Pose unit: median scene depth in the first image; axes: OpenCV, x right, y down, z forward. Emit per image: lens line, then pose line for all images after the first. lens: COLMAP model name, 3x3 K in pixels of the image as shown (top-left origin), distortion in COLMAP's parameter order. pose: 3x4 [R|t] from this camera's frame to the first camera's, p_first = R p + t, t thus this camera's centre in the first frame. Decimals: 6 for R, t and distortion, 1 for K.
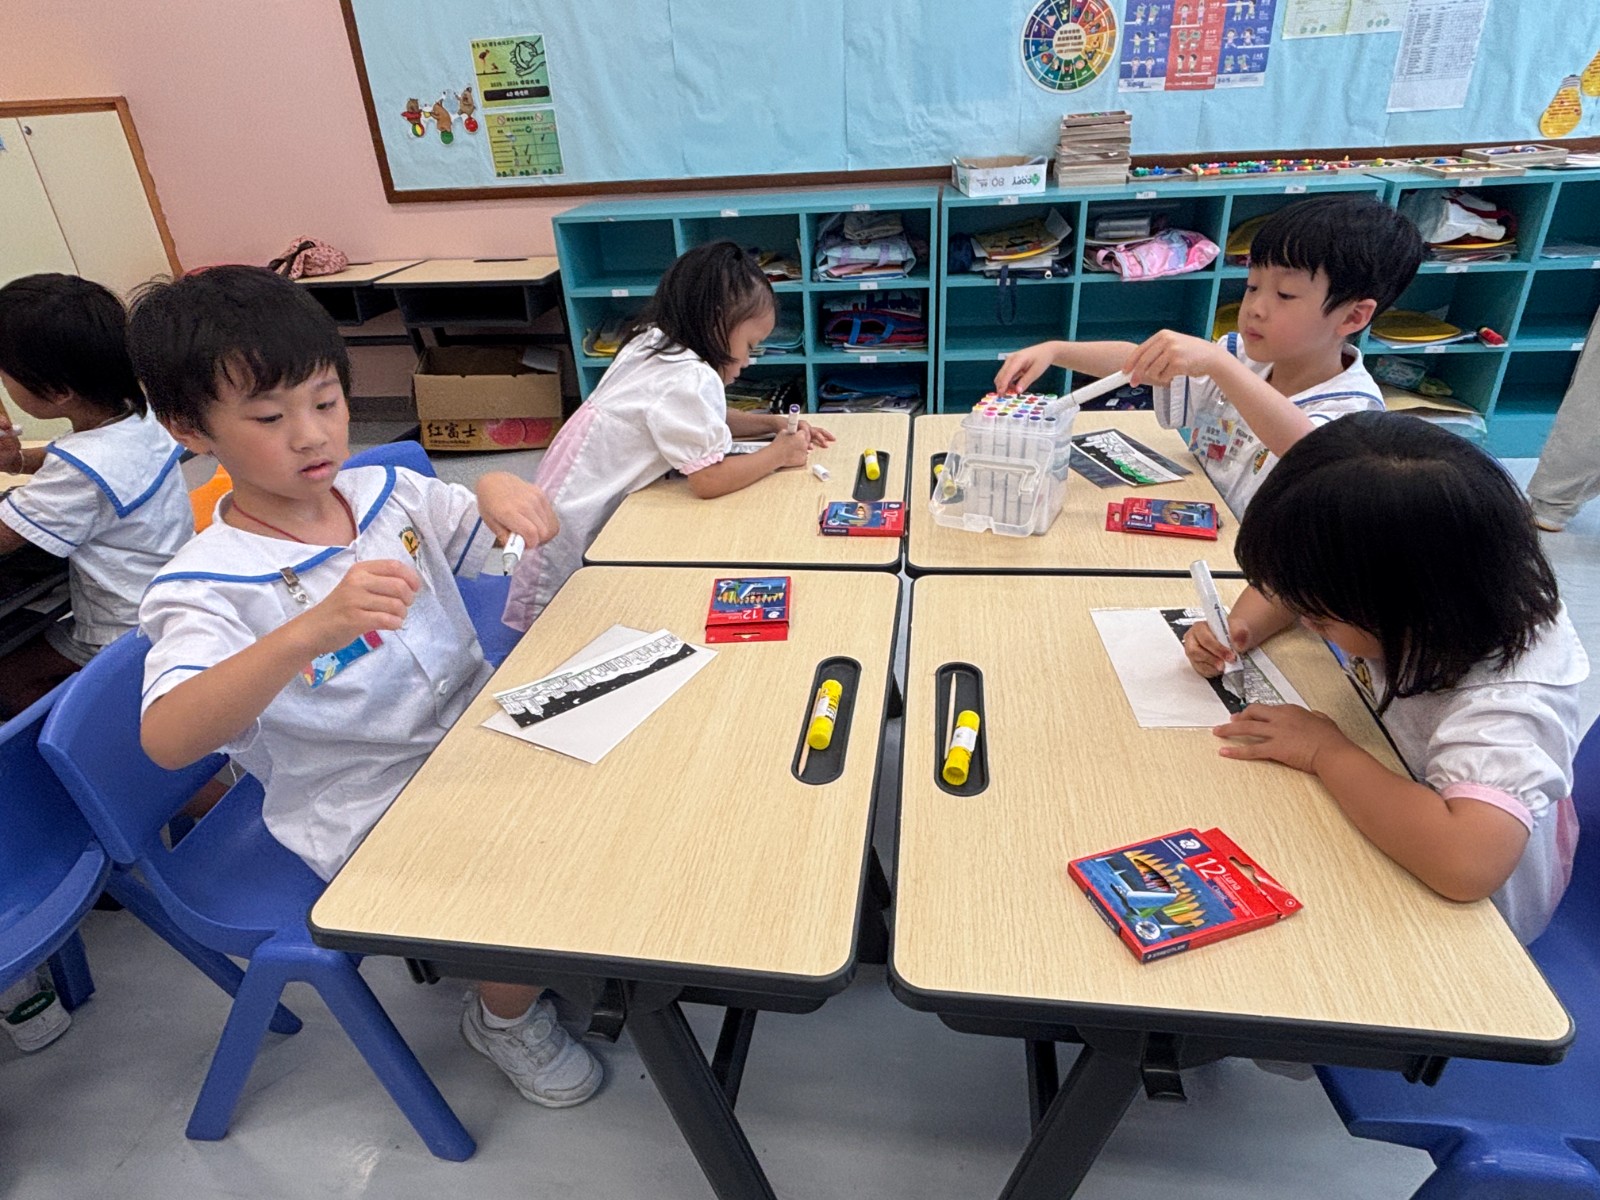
lens RADIAL K [[936.2, 0, 801.5], [0, 936.2, 598.6], [0, 0, 1]] dist [0.001334, 0.004257]
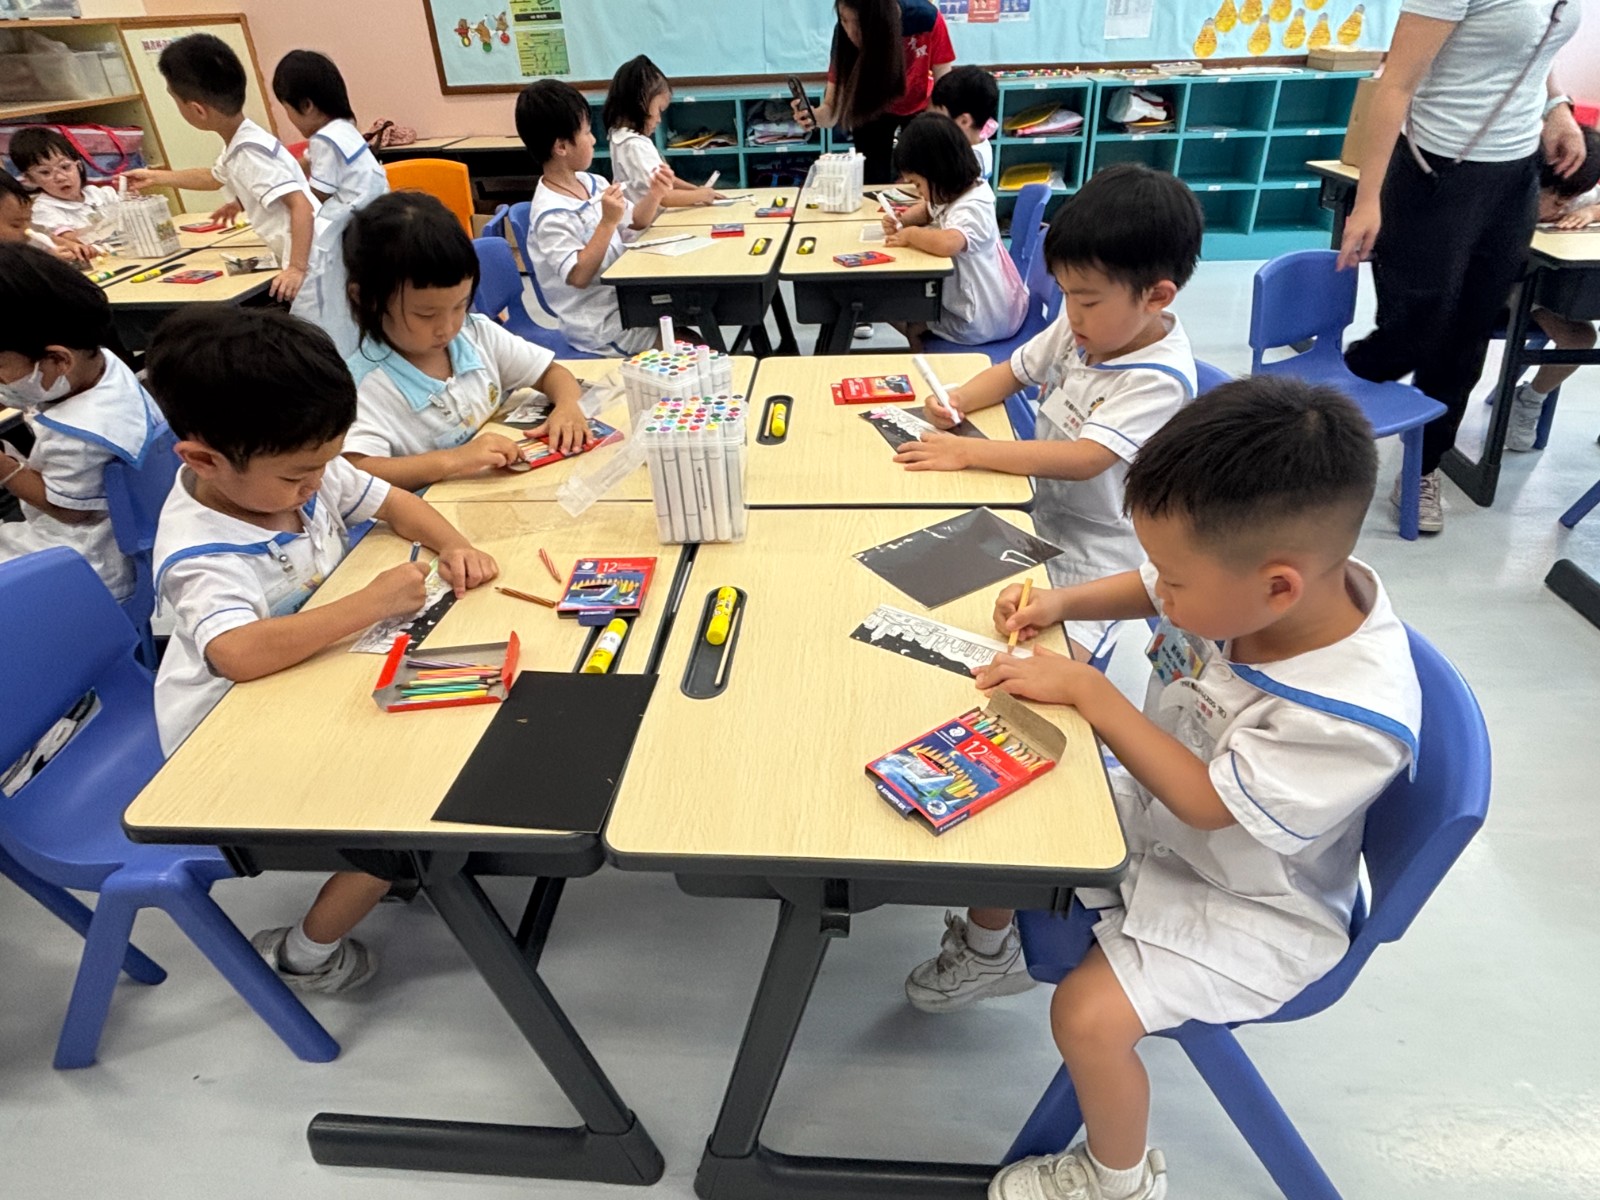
lens RADIAL K [[936.2, 0, 797.8], [0, 936.2, 600.4], [0, 0, 1]] dist [0.001334, 0.004257]
pose [[0.997400, -0.022617, 0.068421, -0.023833], [0.019071, 0.998463, 0.052042, 0.325725], [-0.069493, -0.050602, 0.996298, -0.572878]]
